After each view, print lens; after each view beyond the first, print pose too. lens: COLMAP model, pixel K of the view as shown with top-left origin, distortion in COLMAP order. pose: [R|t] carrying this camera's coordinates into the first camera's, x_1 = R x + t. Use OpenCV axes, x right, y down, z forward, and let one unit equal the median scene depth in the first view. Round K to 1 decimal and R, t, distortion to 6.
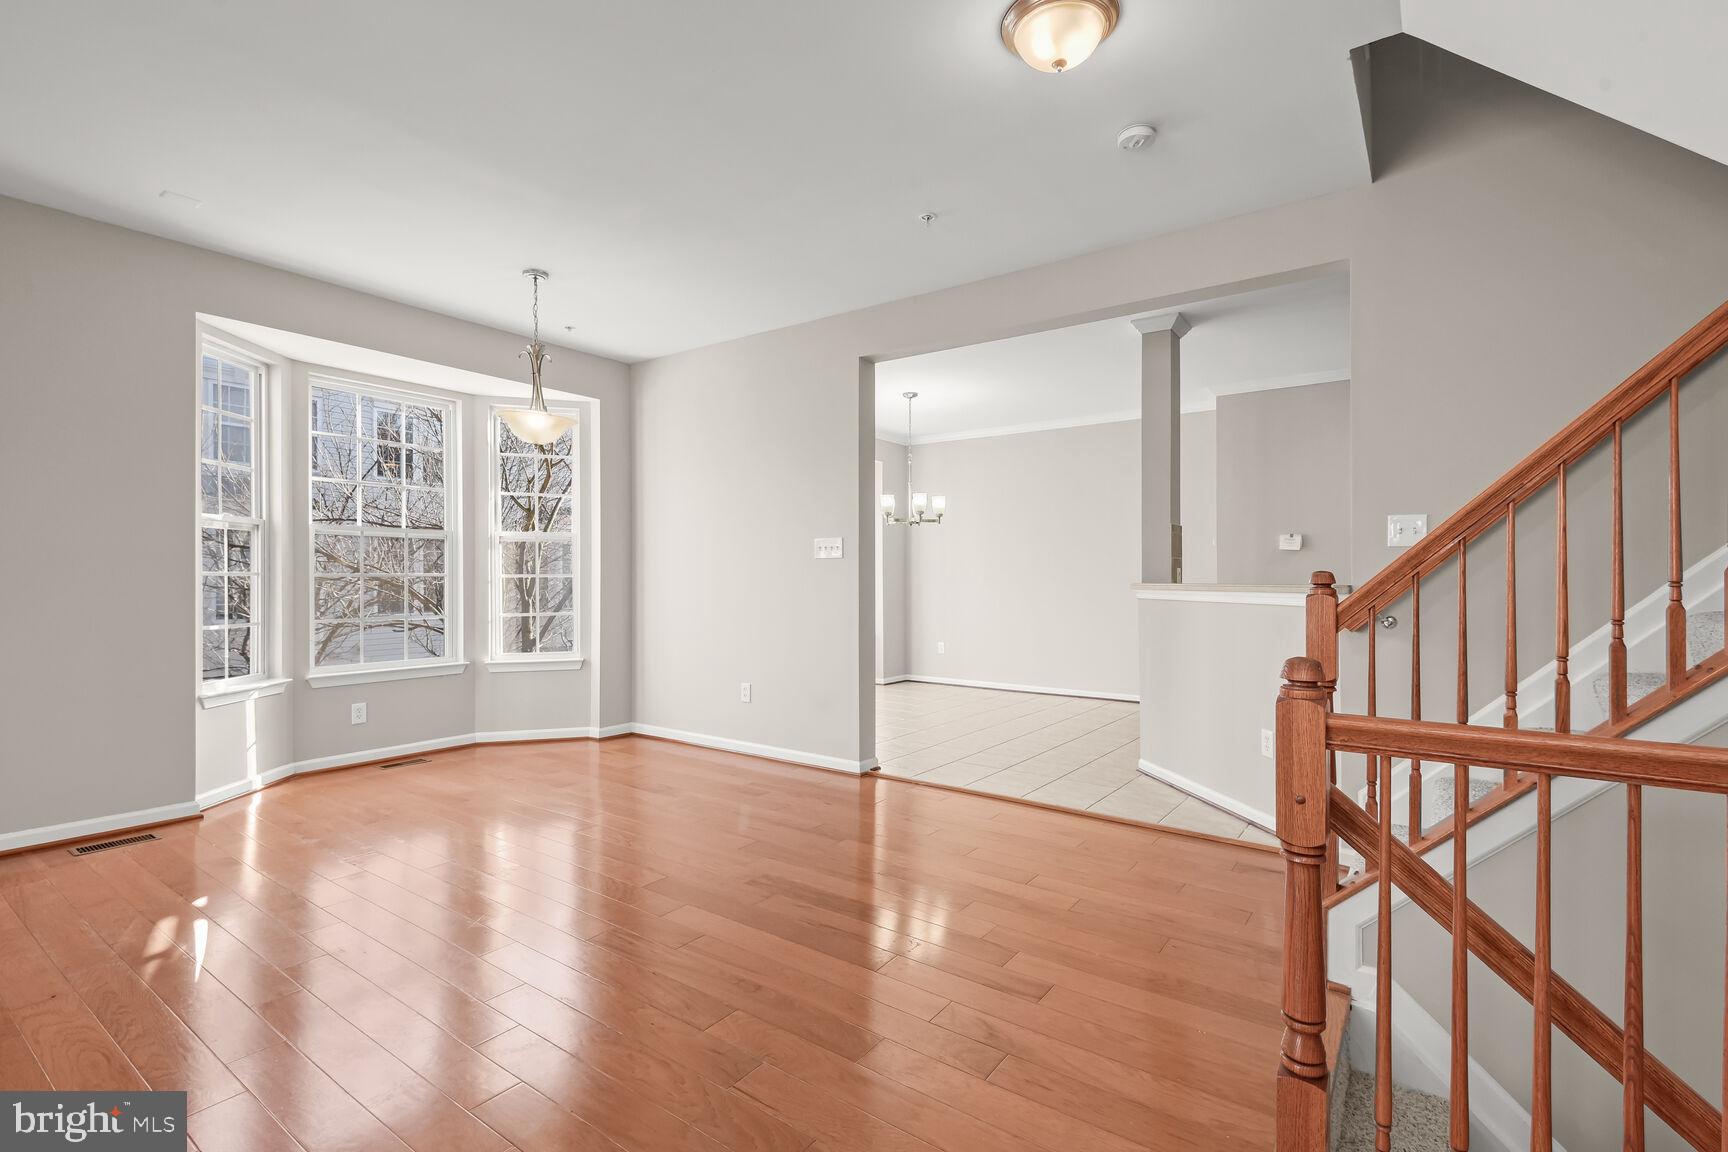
lens RADIAL K [[793.9, 0, 863.2], [0, 793.9, 573.2], [0, 0, 1]] dist [0.003459, -0.004626]
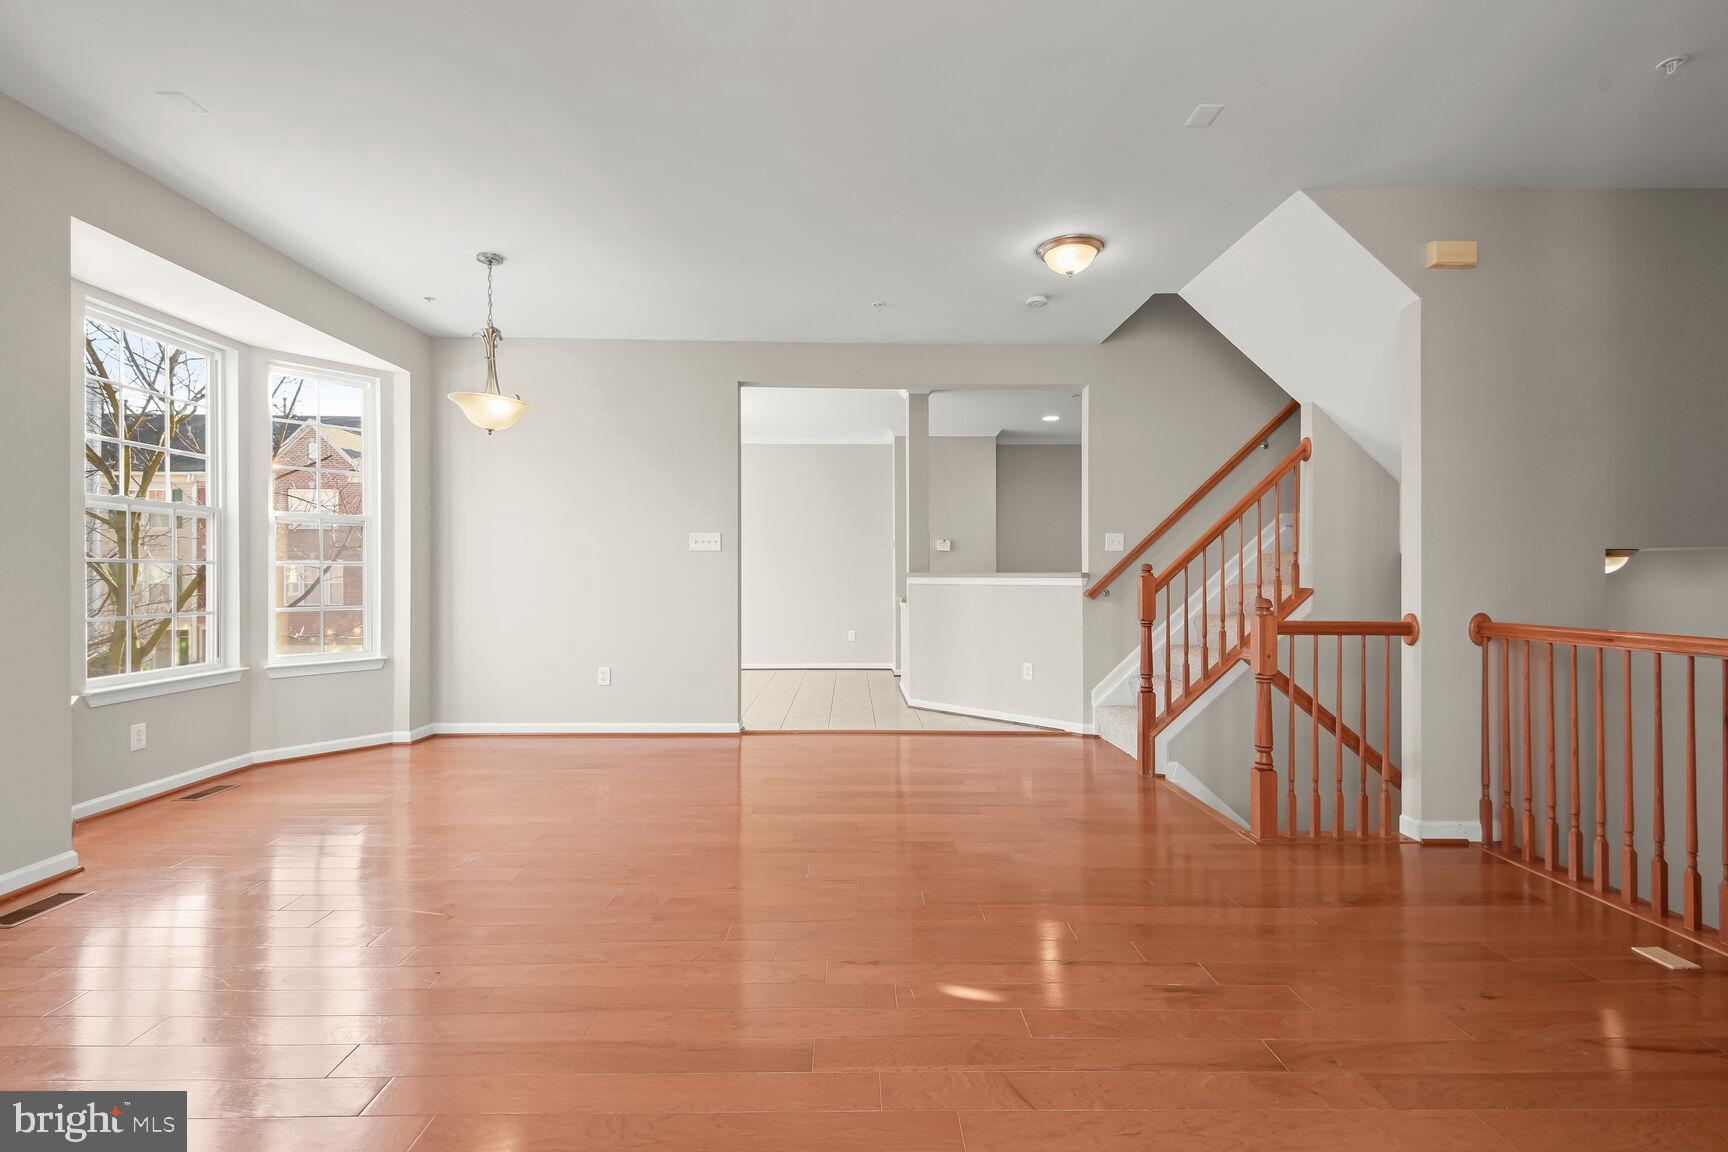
lens RADIAL K [[793.9, 0, 892.6], [0, 793.9, 566.5], [0, 0, 1]] dist [0.003459, -0.004626]
pose [[0.799653, 0.007858, 0.600411, -0.453864], [-0.007022, 0.999968, -0.003735, 0.005334], [-0.600422, -0.001230, 0.799683, -0.067412]]
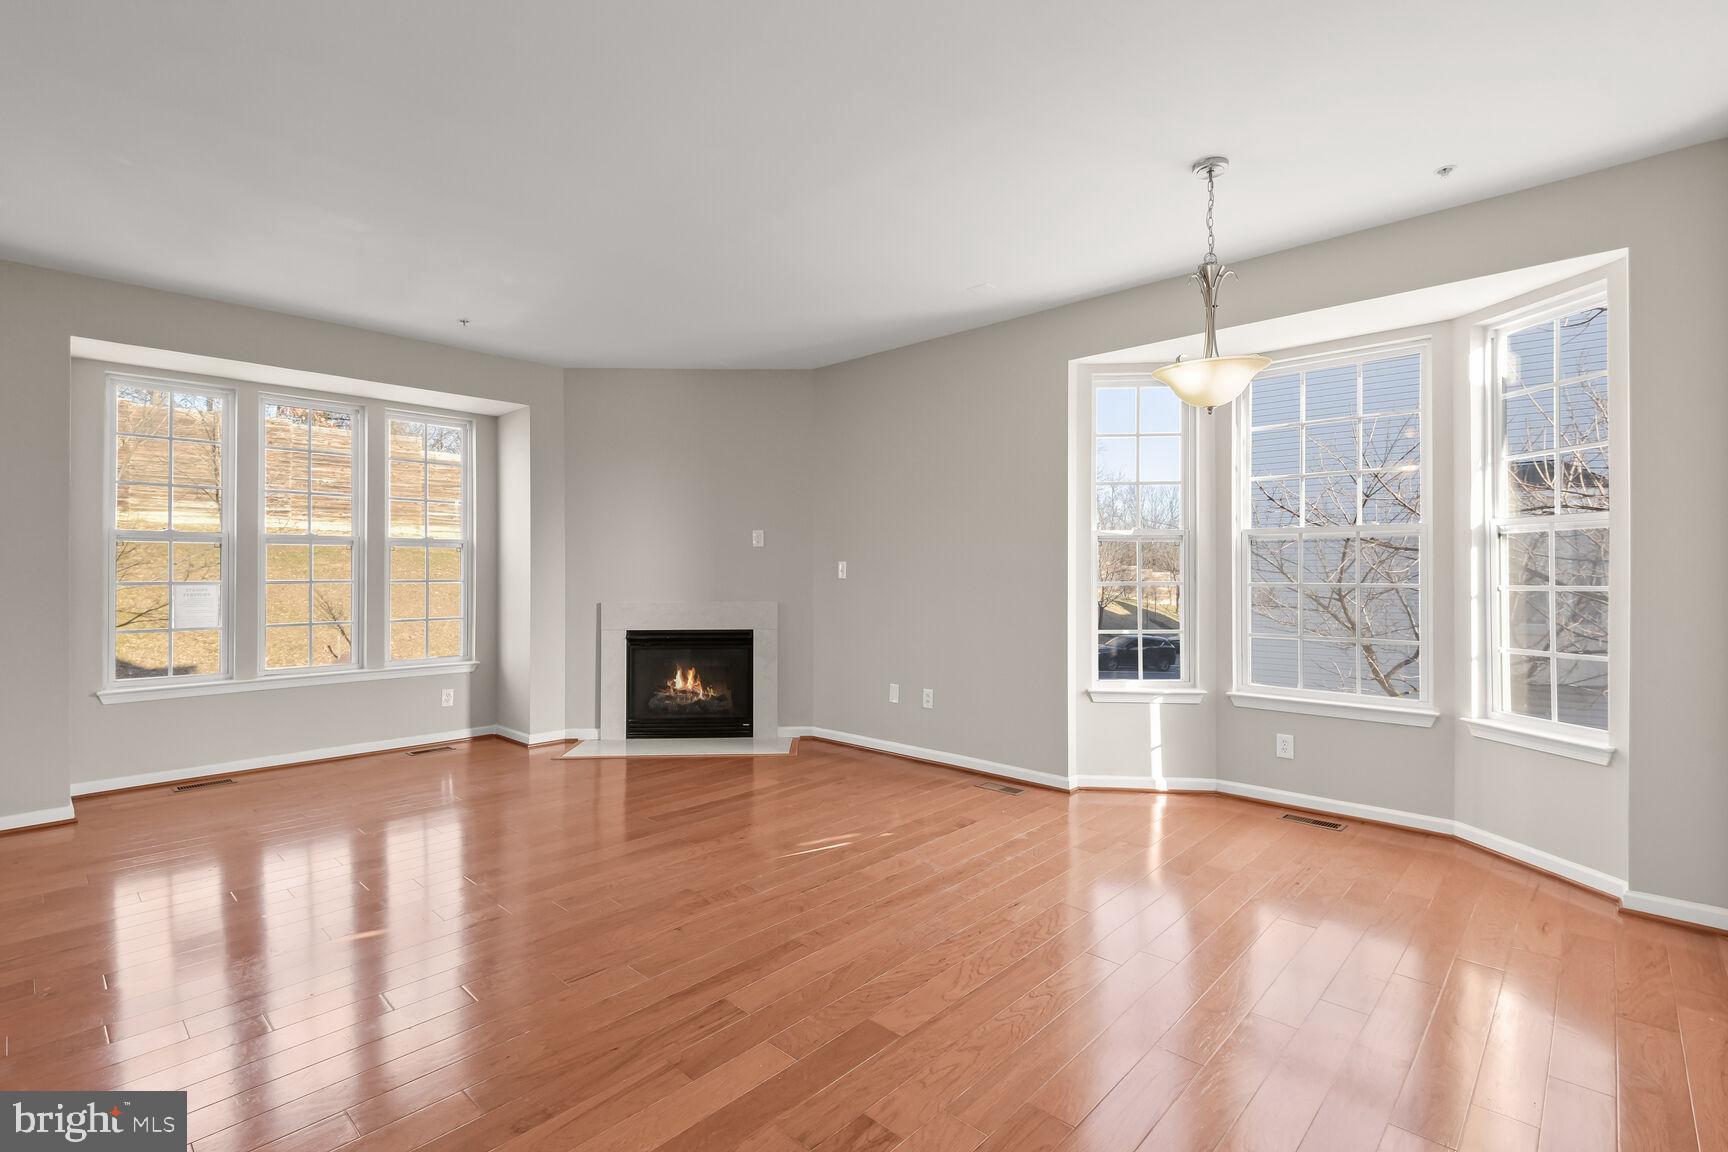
lens RADIAL K [[793.9, 0, 861.7], [0, 793.9, 579.1], [0, 0, 1]] dist [0.003459, -0.004626]
pose [[-0.131112, 0.014327, -0.991264, 0.247986], [0.005534, 0.999891, 0.013720, -0.016560], [0.991352, -0.003687, -0.131177, 0.592918]]
